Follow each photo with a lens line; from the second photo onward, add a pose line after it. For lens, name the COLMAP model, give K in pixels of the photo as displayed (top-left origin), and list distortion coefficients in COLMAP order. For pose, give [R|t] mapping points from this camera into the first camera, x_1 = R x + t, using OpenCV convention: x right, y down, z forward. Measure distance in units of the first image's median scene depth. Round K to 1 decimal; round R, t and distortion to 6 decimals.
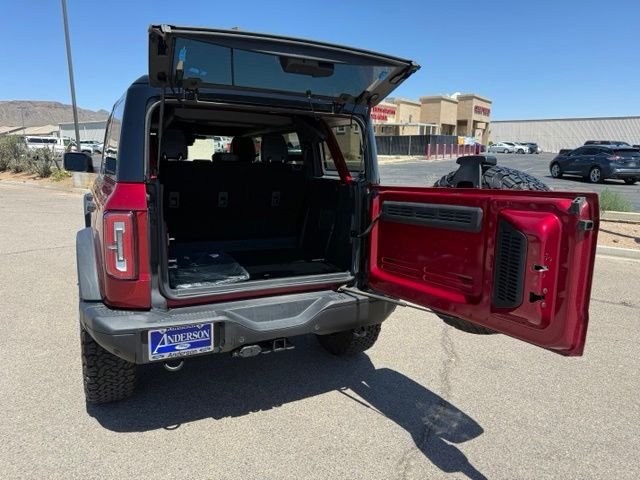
lens RADIAL K [[434.3, 0, 323.7], [0, 434.3, 238.7], [0, 0, 1]] dist [0.023784, -0.003874]
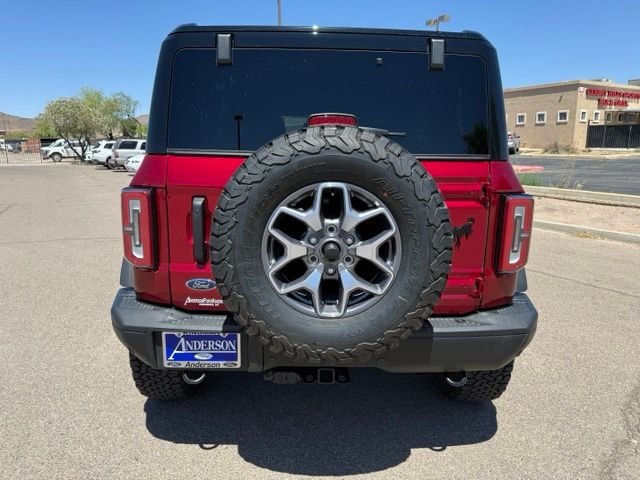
lens RADIAL K [[450.9, 0, 320.0], [0, 450.9, 240.0], [0, 0, 1]] dist [0.026809, -0.051430]
pose [[0.904290, 0.063959, -0.422100, 0.219035], [-0.062693, 0.997890, 0.016895, 0.001686], [0.422289, 0.011185, 0.906392, 0.325269]]
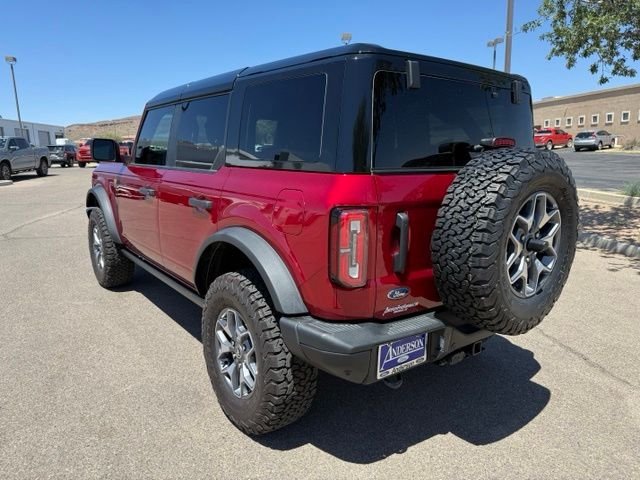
lens RADIAL K [[434.3, 0, 323.7], [0, 434.3, 238.7], [0, 0, 1]] dist [0.023784, -0.003874]
pose [[0.986244, -0.047297, 0.158383, -0.612548], [0.043460, 0.998674, 0.027608, -0.026423], [-0.159479, -0.020345, 0.986992, 0.166777]]
